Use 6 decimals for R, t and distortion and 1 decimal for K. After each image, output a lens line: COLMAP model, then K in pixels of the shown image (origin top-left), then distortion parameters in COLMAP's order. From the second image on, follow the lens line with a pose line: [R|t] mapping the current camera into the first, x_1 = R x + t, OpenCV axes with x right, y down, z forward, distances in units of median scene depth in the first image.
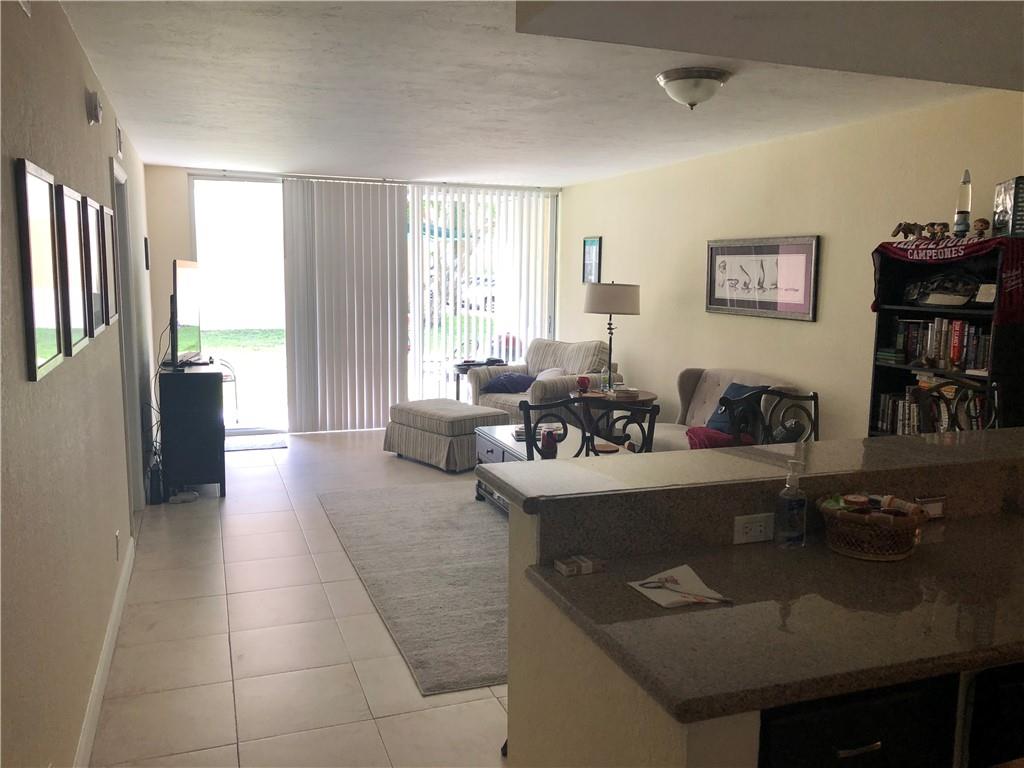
lens RADIAL K [[832.9, 0, 512.0], [0, 832.9, 384.0], [0, 0, 1]] dist [0.144329, -0.335020]
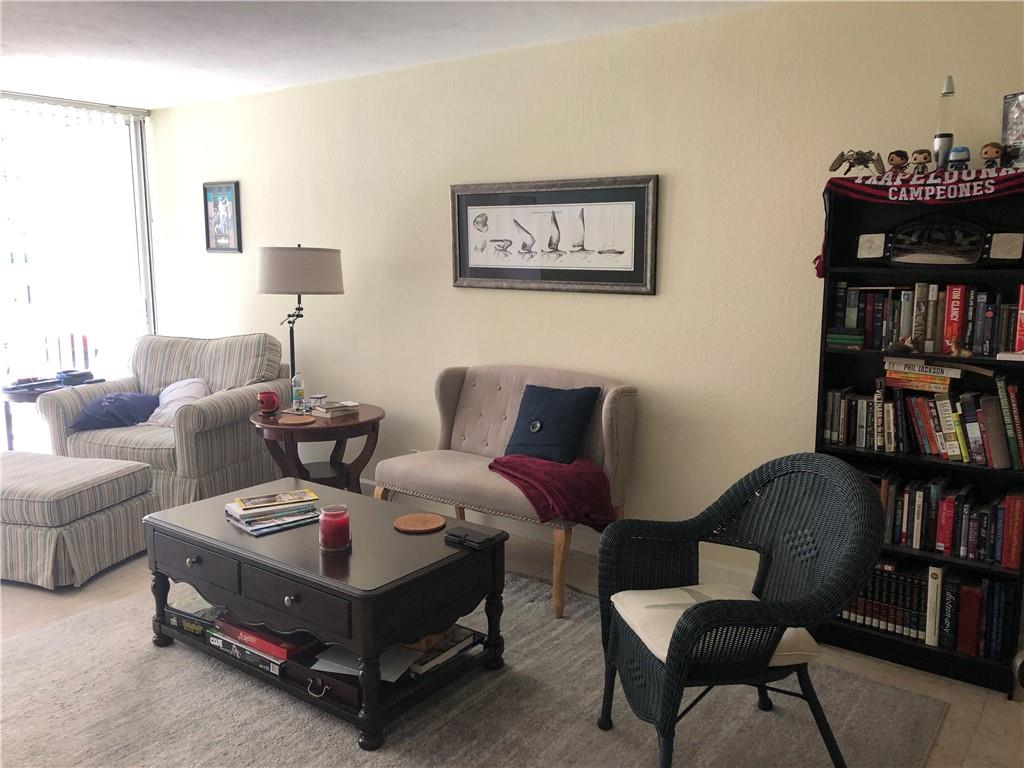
lens RADIAL K [[826.5, 0, 512.0], [0, 826.5, 384.0], [0, 0, 1]] dist [0.013694, -0.006748]
pose [[0.829100, -0.093433, 0.551239, -0.134883], [0.077671, 0.995625, 0.051934, -0.040701], [-0.553680, -0.000243, 0.832730, 0.435904]]
